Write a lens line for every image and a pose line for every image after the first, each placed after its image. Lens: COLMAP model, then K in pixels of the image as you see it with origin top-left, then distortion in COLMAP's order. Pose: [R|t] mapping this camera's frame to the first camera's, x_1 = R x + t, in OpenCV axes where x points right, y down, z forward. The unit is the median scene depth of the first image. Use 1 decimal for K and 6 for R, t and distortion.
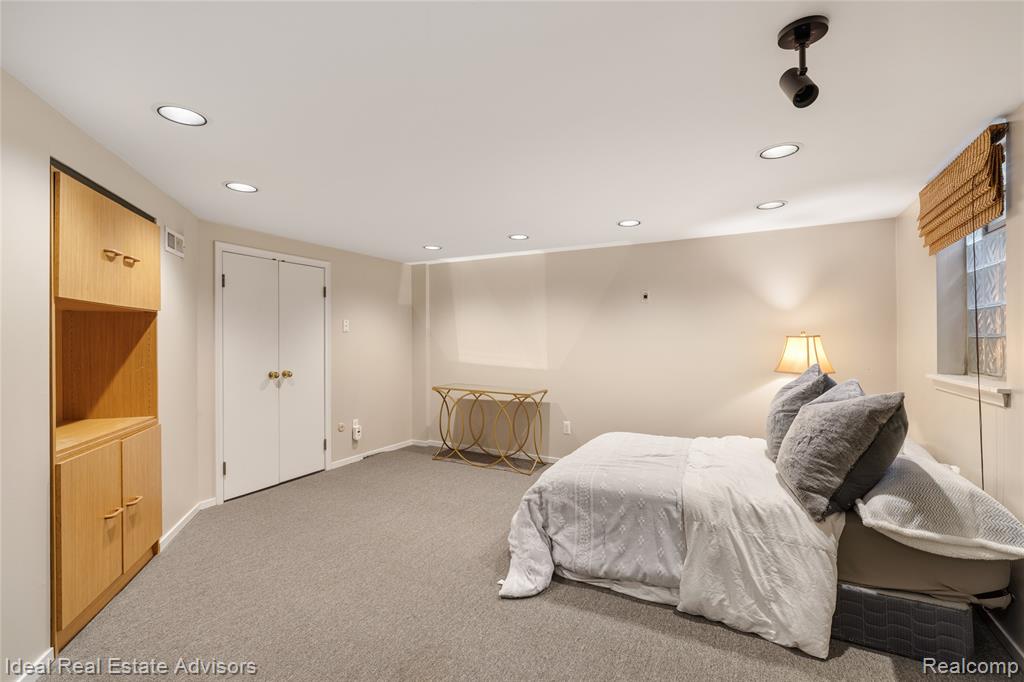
lens RADIAL K [[464.9, 0, 513.9], [0, 464.9, 343.2], [0, 0, 1]] dist [-0.001238, -0.000248]
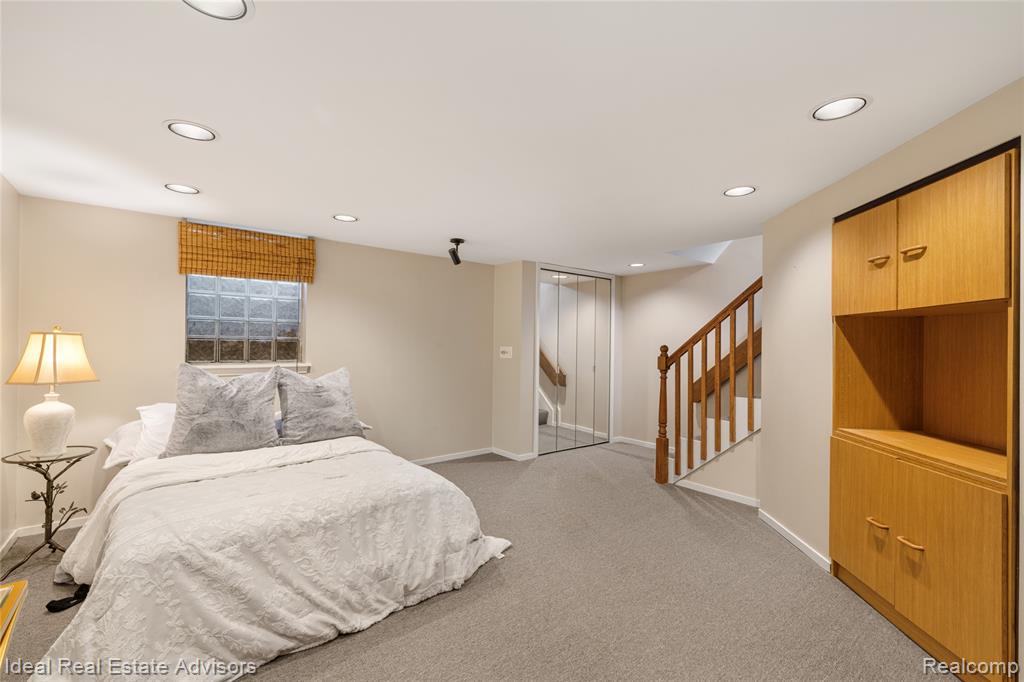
lens RADIAL K [[448.5, 0, 512.0], [0, 448.5, 341.0], [0, 0, 1]] dist [-0.000781, 0.000045]
pose [[-0.921925, -0.004115, 0.387347, -0.283384], [-0.007846, 0.999937, -0.008051, -0.005803], [-0.387289, -0.010462, -0.921899, 1.186657]]
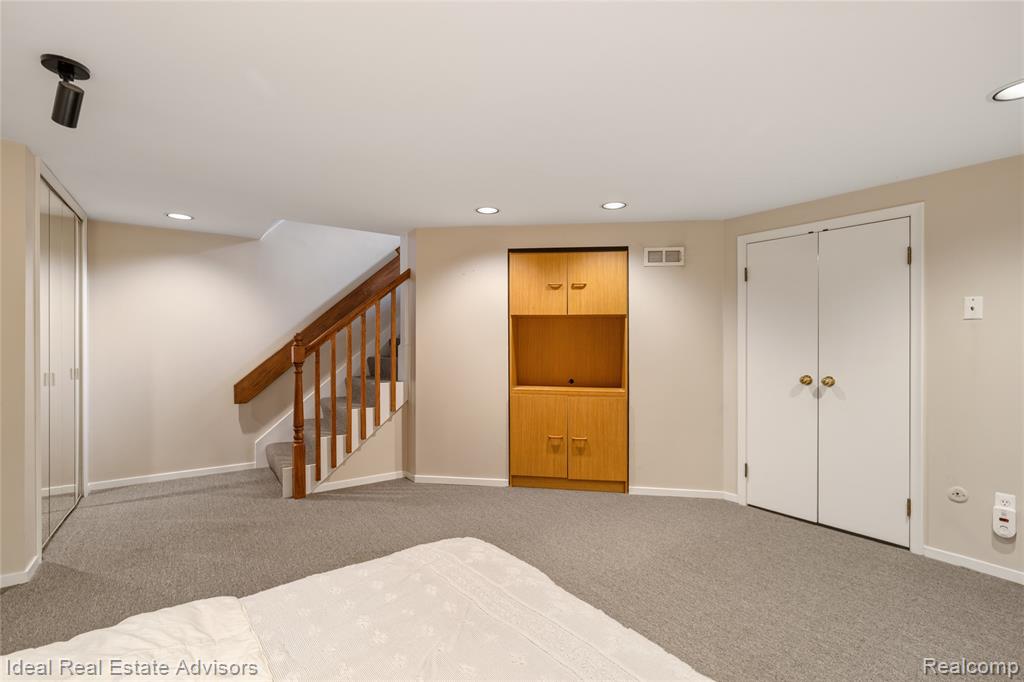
lens RADIAL K [[464.9, 0, 513.9], [0, 464.9, 343.2], [0, 0, 1]] dist [-0.001238, -0.000248]
pose [[-0.432980, 0.008302, -0.901365, 0.397586], [-0.003478, 0.999935, 0.010881, -0.001235], [0.901397, 0.007846, -0.432923, 0.874305]]
